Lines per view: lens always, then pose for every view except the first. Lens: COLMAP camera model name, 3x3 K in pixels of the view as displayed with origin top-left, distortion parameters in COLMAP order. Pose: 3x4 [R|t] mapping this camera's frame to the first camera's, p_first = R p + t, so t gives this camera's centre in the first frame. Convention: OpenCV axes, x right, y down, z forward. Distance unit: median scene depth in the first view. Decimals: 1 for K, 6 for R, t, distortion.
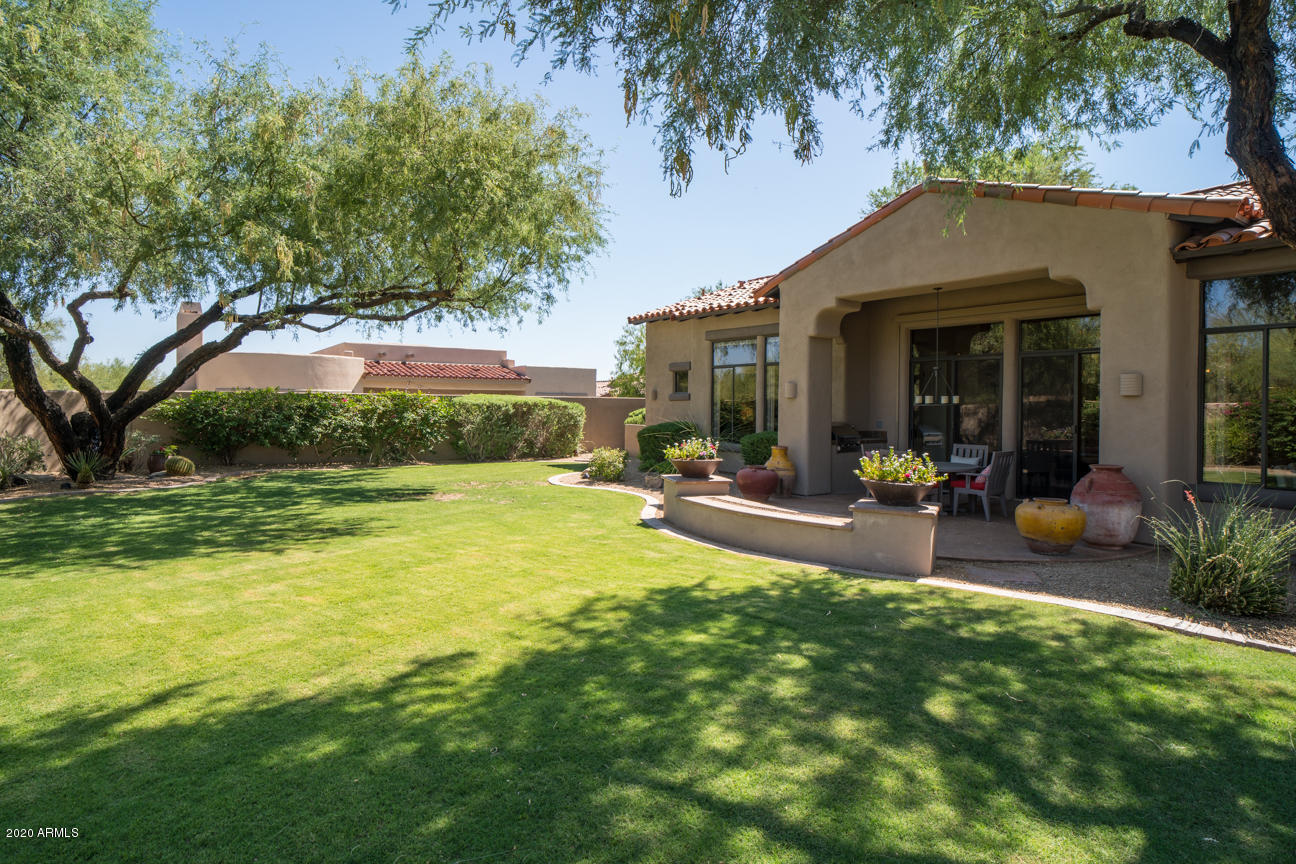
lens RADIAL K [[687.9, 0, 648.0], [0, 687.9, 432.0], [0, 0, 1]] dist [-0.000300, -0.000369]
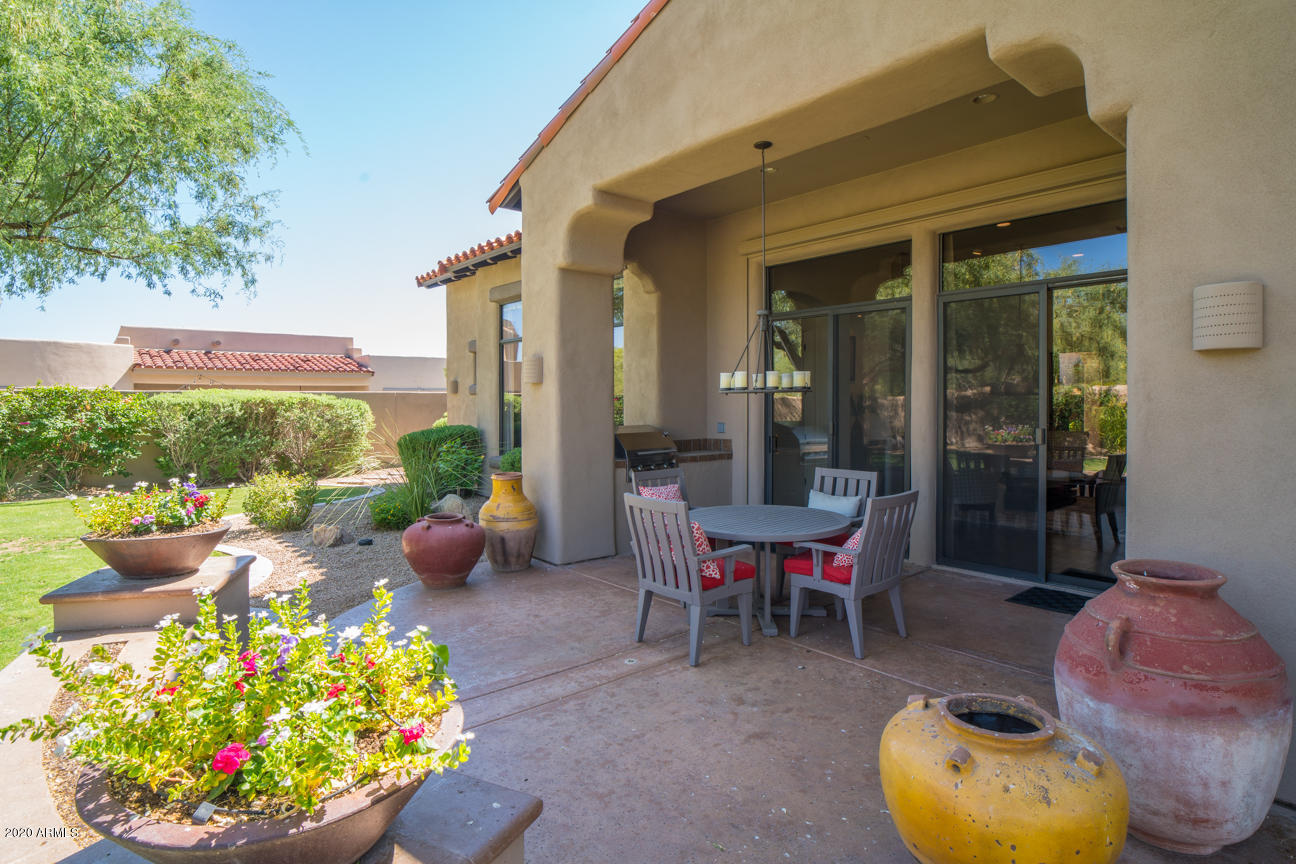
lens RADIAL K [[687.9, 0, 648.0], [0, 687.9, 432.0], [0, 0, 1]] dist [-0.000300, -0.000369]
pose [[0.998489, -0.016025, 0.052567, 0.271893], [0.015767, 0.999861, 0.005334, -0.013174], [-0.052645, -0.004497, 0.998603, 0.458754]]
